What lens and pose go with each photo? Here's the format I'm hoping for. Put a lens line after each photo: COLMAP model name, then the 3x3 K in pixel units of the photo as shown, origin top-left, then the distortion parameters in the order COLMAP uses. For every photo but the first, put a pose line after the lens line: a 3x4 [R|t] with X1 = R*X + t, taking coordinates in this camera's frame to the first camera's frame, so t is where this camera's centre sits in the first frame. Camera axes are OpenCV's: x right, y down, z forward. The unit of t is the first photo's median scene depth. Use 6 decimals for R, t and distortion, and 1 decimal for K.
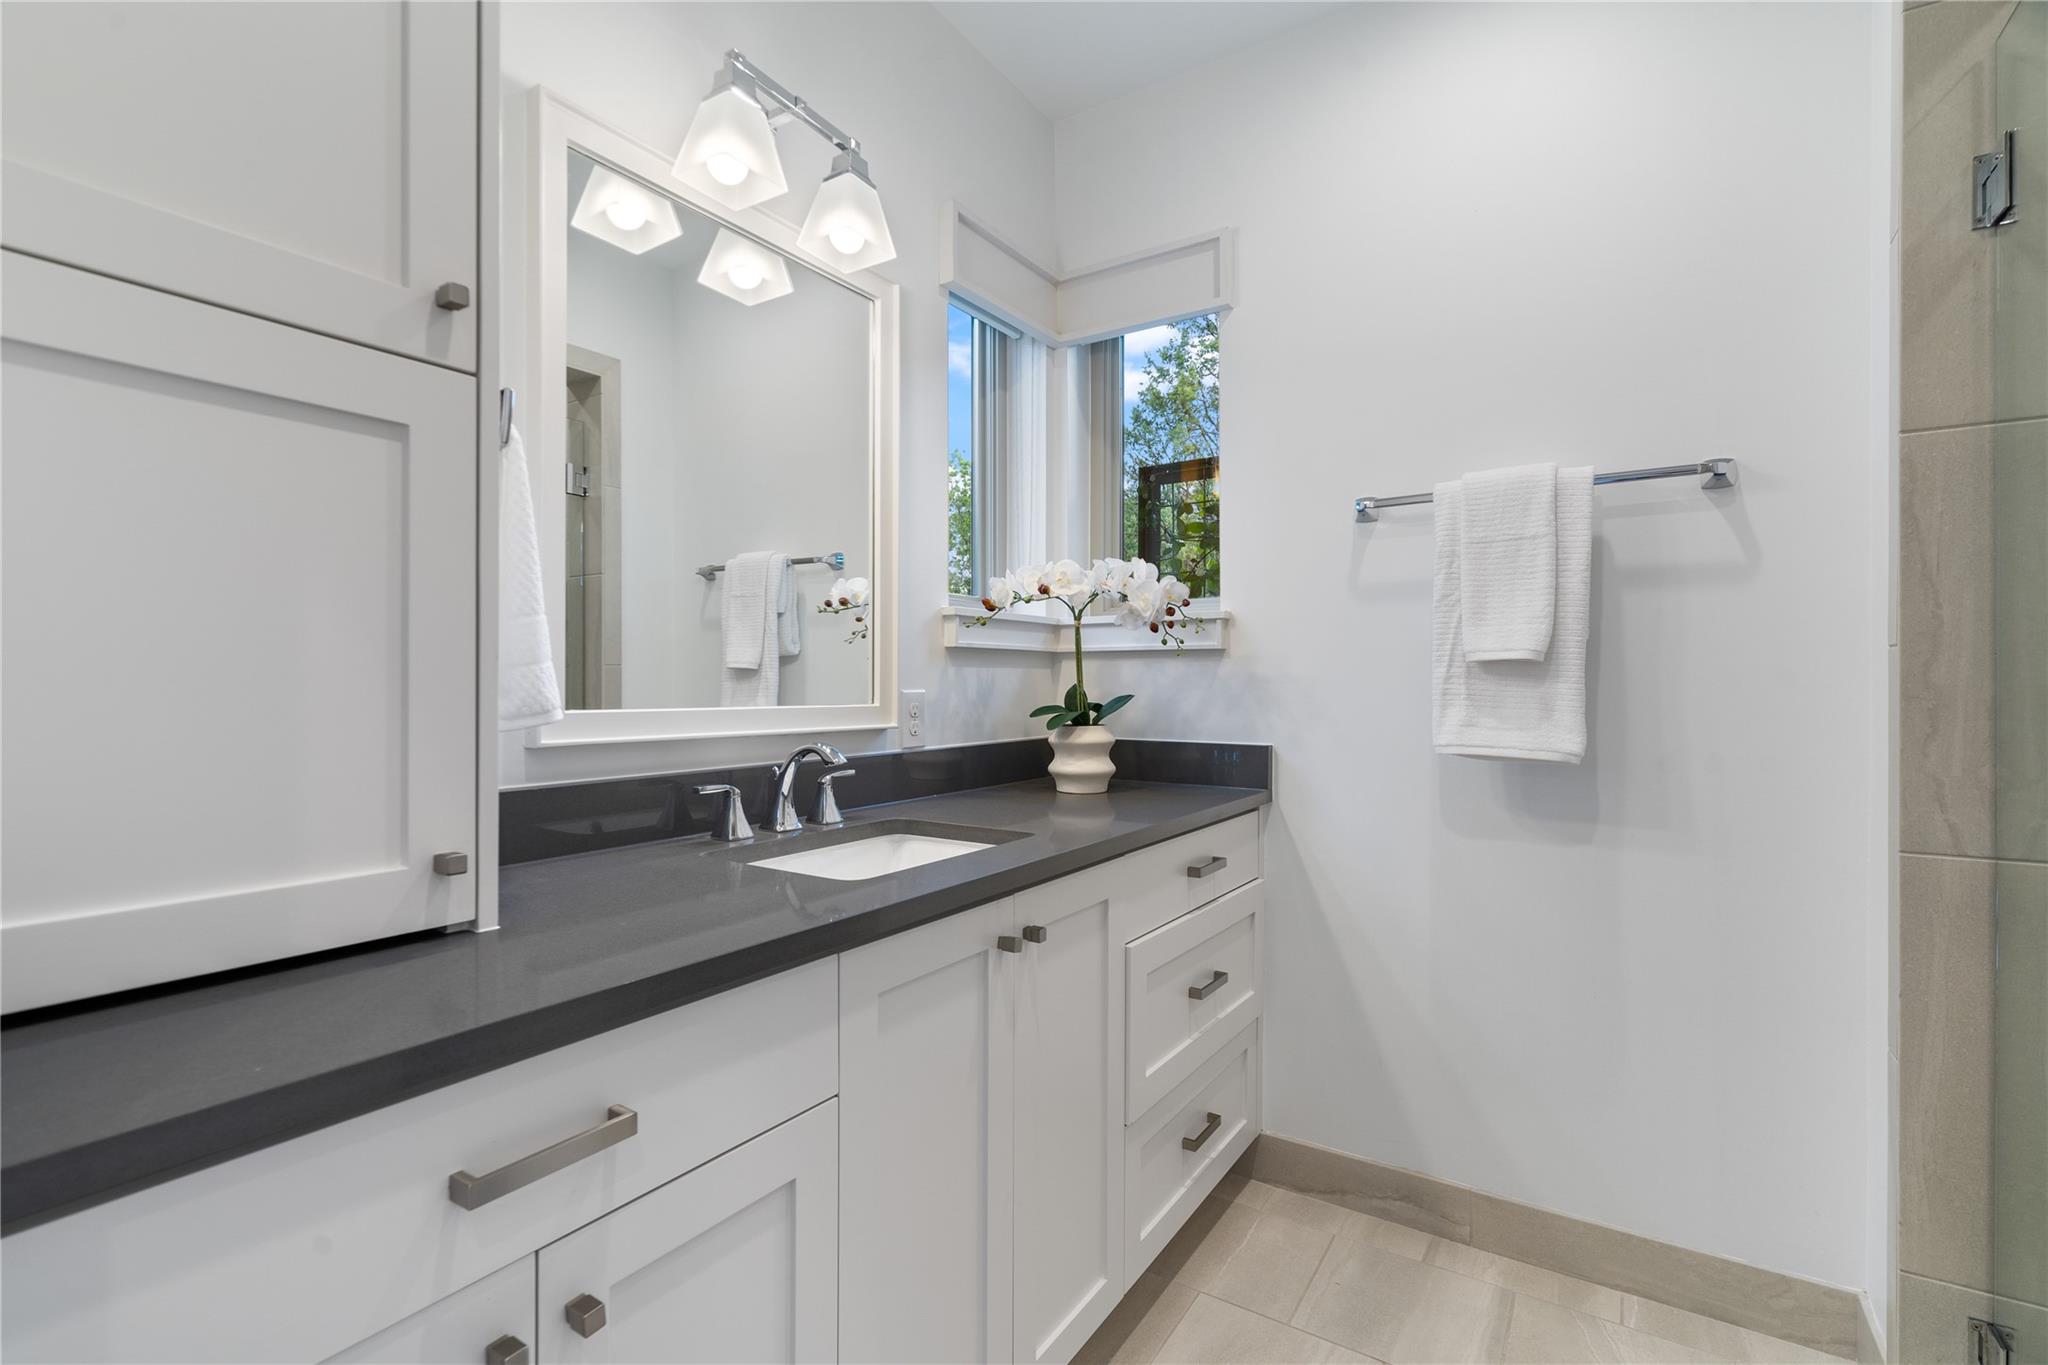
lens RADIAL K [[936.6, 0, 1023.2], [0, 936.6, 689.7], [0, 0, 1]] dist [-0.000400, -0.000774]
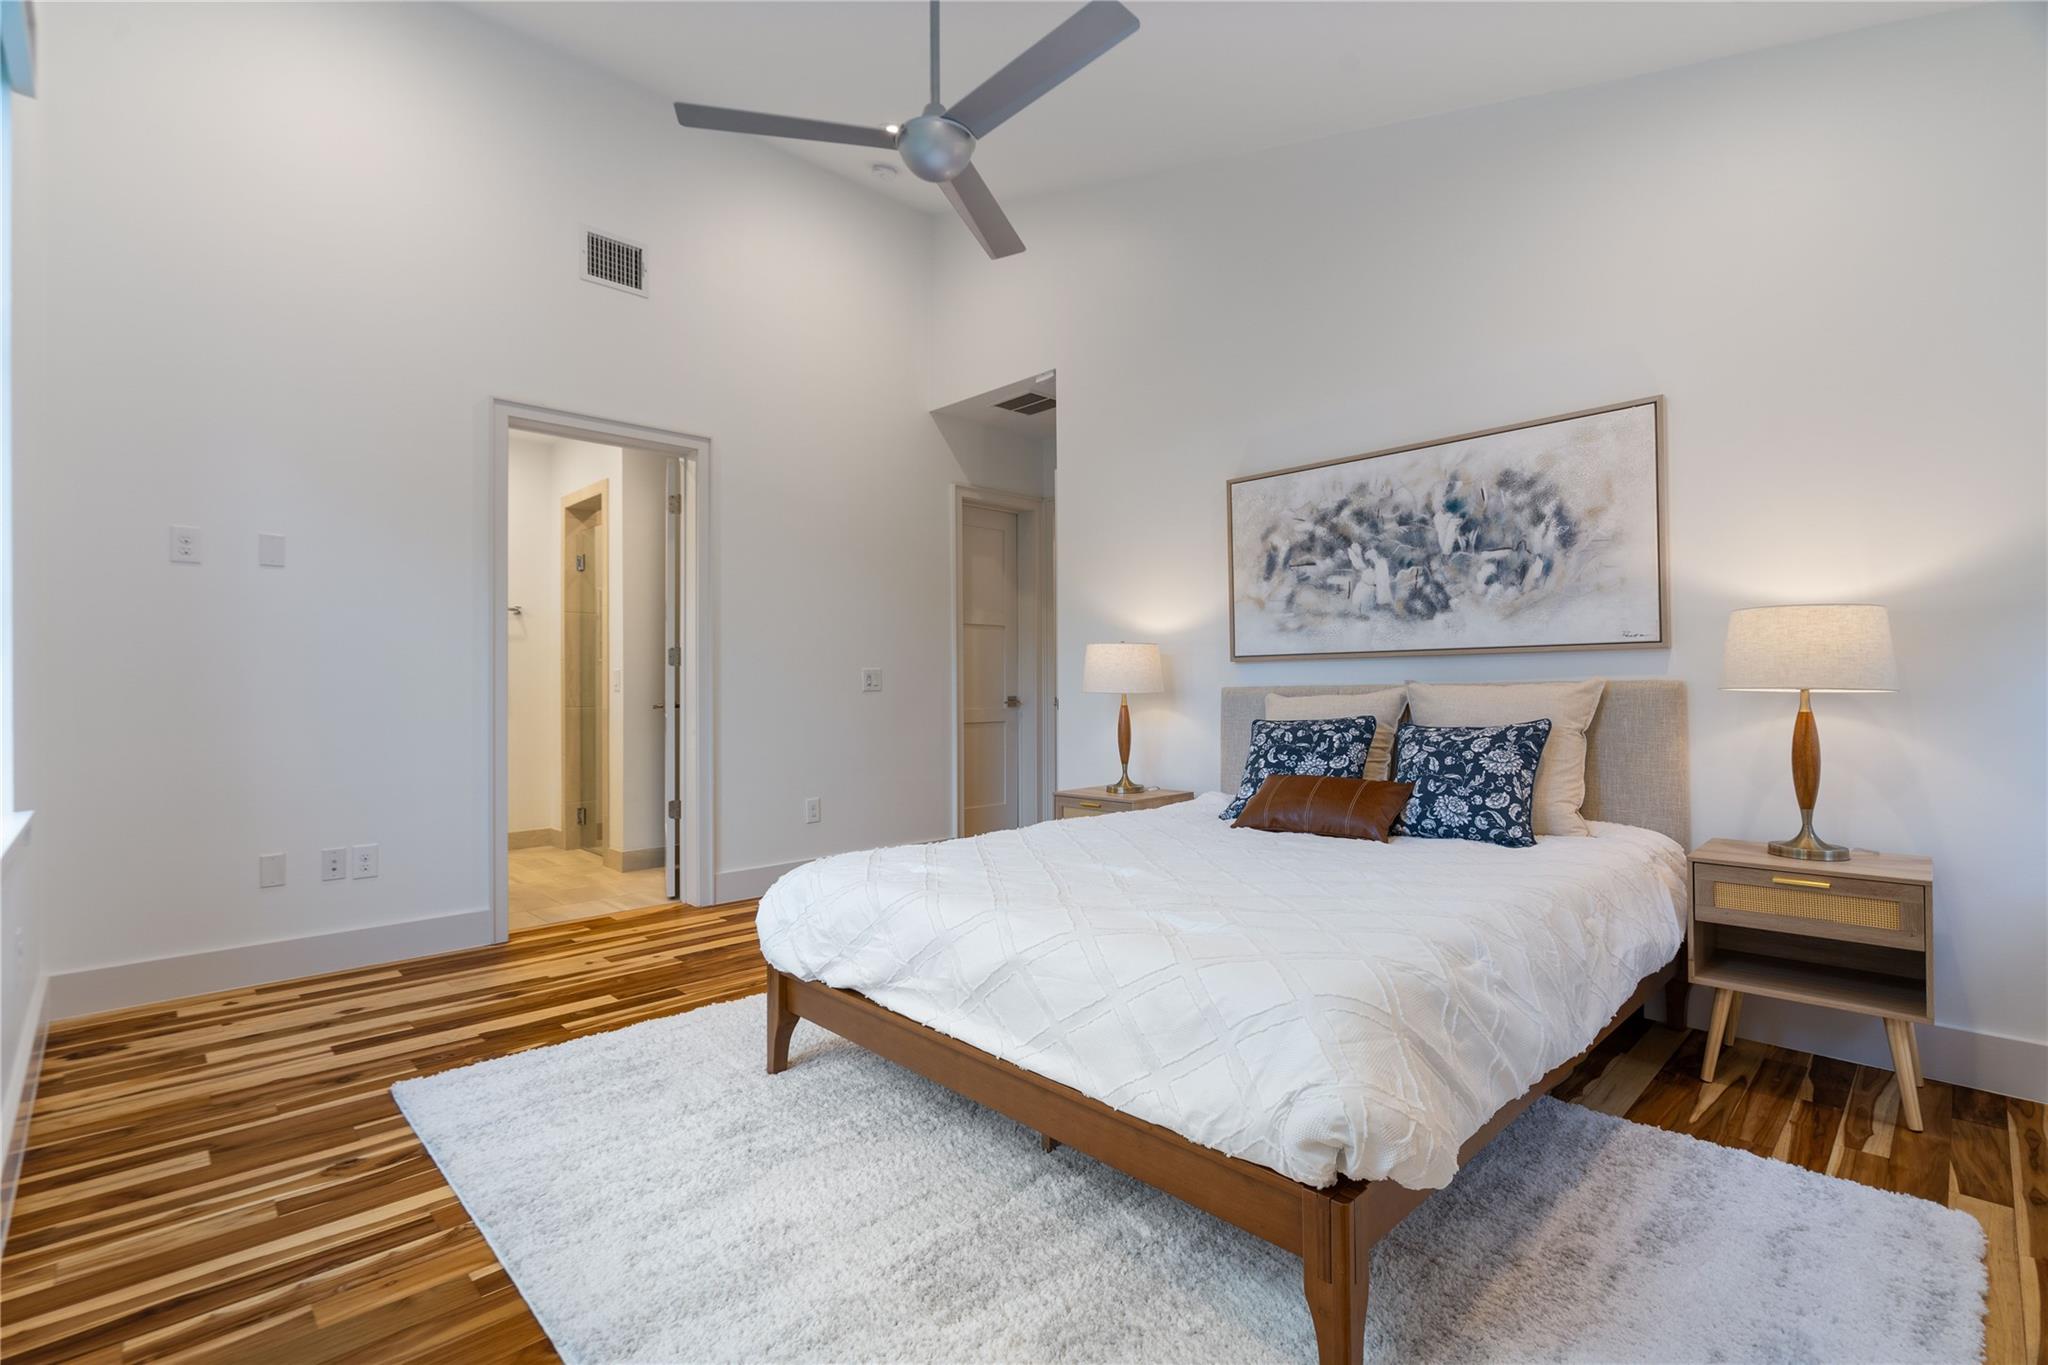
lens RADIAL K [[936.6, 0, 1024.6], [0, 936.6, 684.1], [0, 0, 1]] dist [-0.000400, -0.000774]
pose [[0.224364, -0.002276, 0.974503, -2.620296], [0.007302, 0.999973, 0.000654, 0.071751], [-0.974478, 0.006969, 0.224374, -1.914647]]
